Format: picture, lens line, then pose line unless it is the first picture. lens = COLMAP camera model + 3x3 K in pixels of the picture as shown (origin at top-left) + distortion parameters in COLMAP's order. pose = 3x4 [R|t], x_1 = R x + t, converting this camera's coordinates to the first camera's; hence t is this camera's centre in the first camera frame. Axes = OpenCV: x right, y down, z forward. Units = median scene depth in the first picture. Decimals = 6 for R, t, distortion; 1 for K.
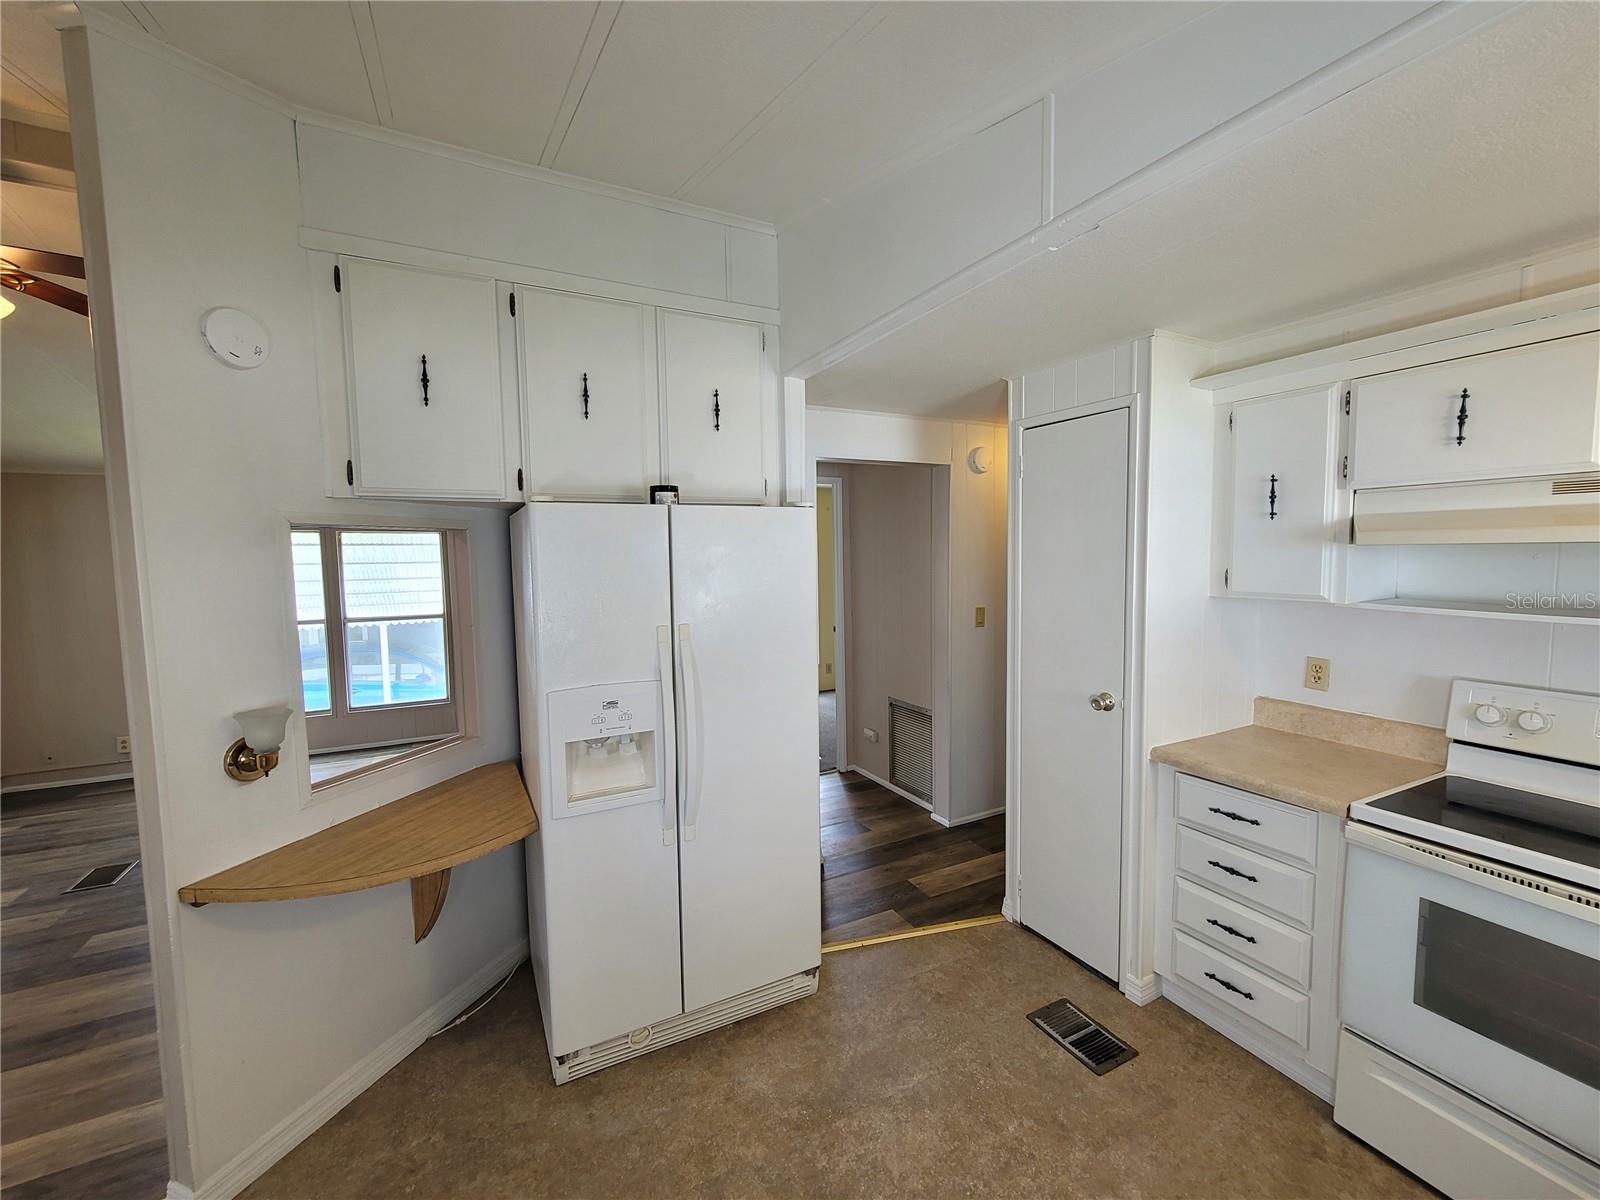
lens RADIAL K [[657.8, 0, 790.6], [0, 657.8, 604.0], [0, 0, 1]] dist [-0.001657, 0.000122]
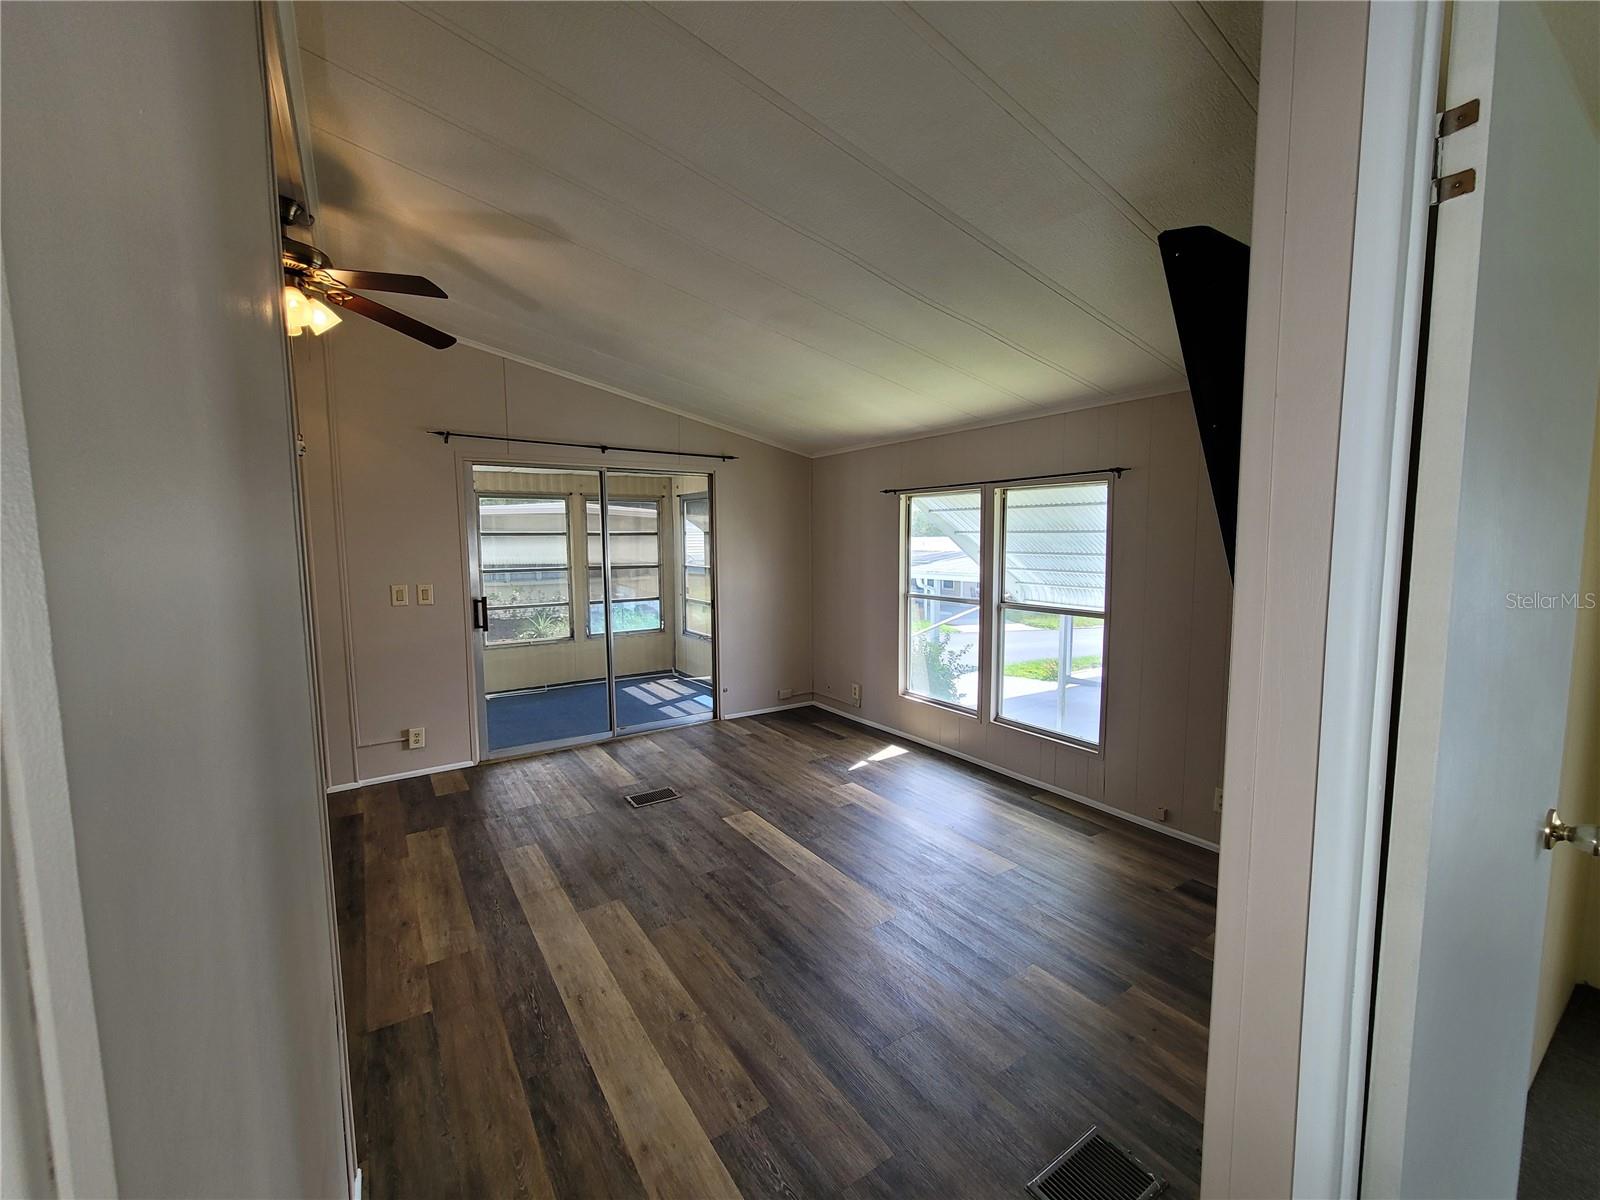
lens RADIAL K [[657.8, 0, 803.5], [0, 657.8, 592.1], [0, 0, 1]] dist [-0.001657, 0.000122]
pose [[0.119622, 0.098029, -0.987968, 0.176234], [-0.072269, 0.993333, 0.089811, -0.116252], [0.990186, 0.060656, 0.125909, 1.842645]]
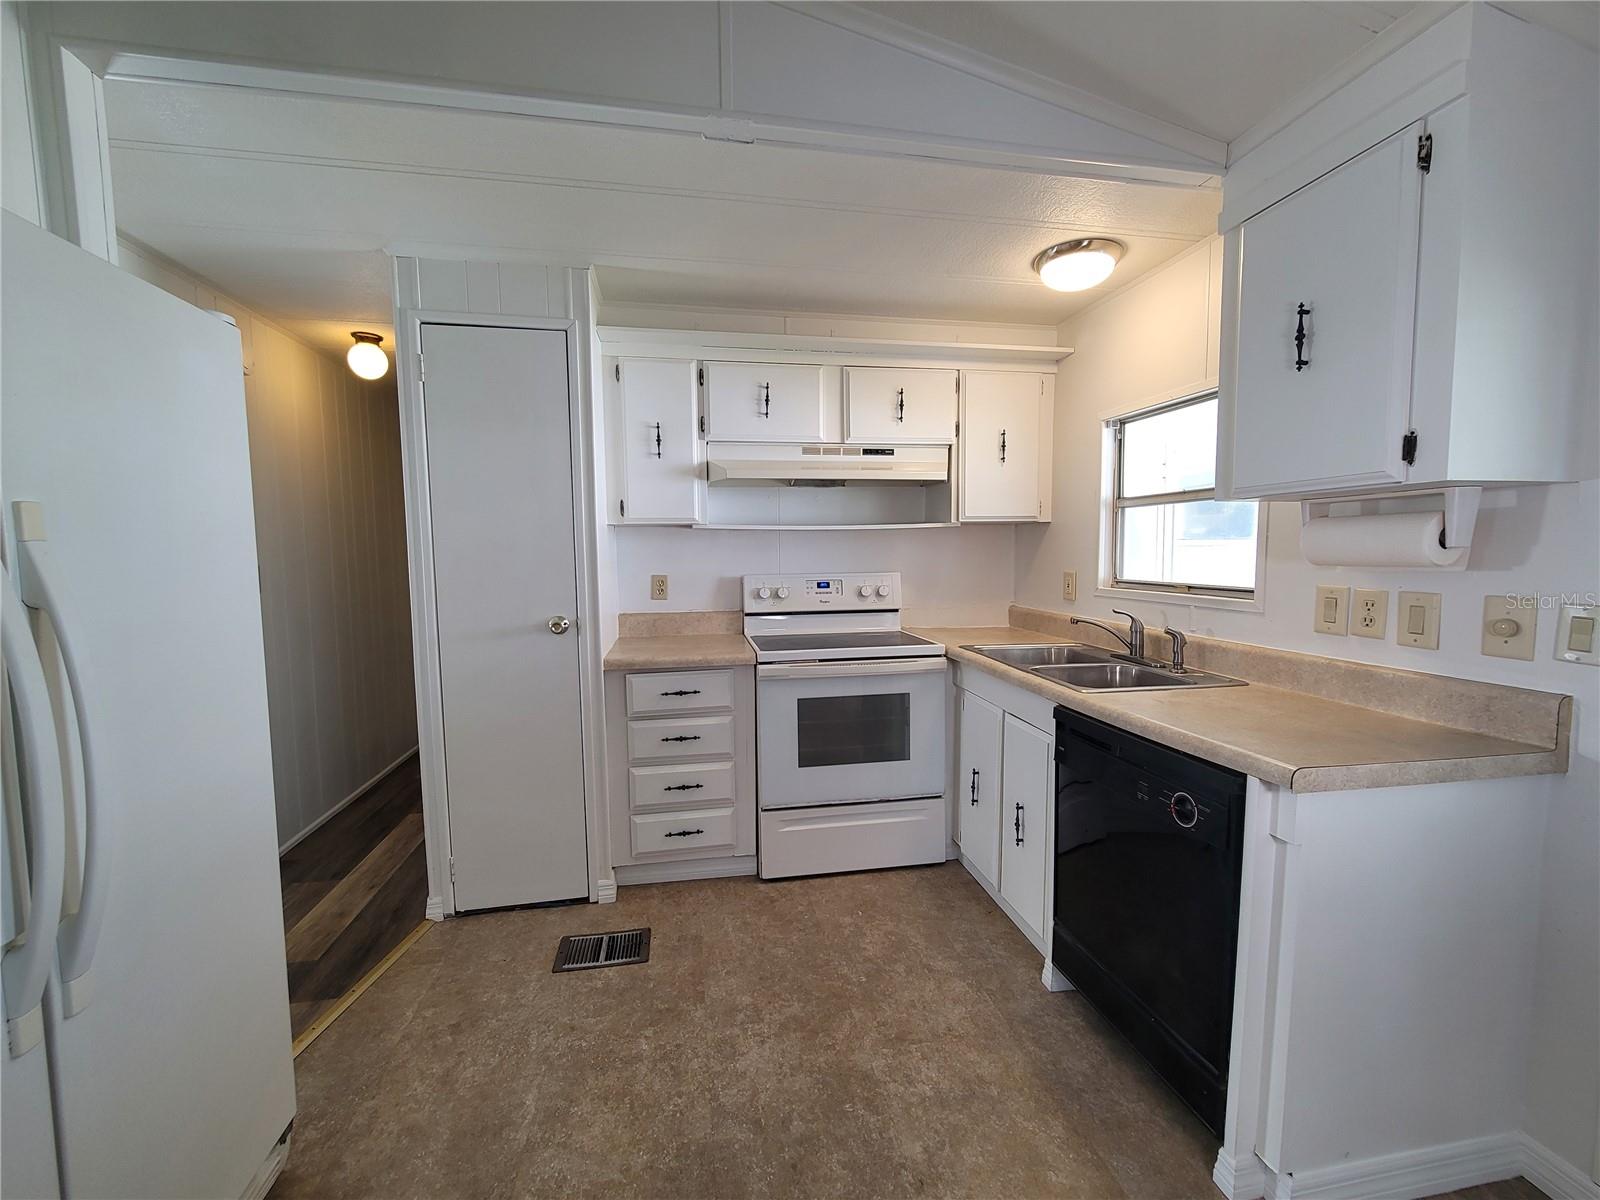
lens RADIAL K [[657.8, 0, 800.7], [0, 657.8, 600.4], [0, 0, 1]] dist [-0.001657, 0.000122]
pose [[0.284366, -0.065723, 0.956460, -0.429537], [0.083617, 0.995546, 0.043548, 0.114354], [-0.955062, 0.067593, 0.288595, 0.417632]]
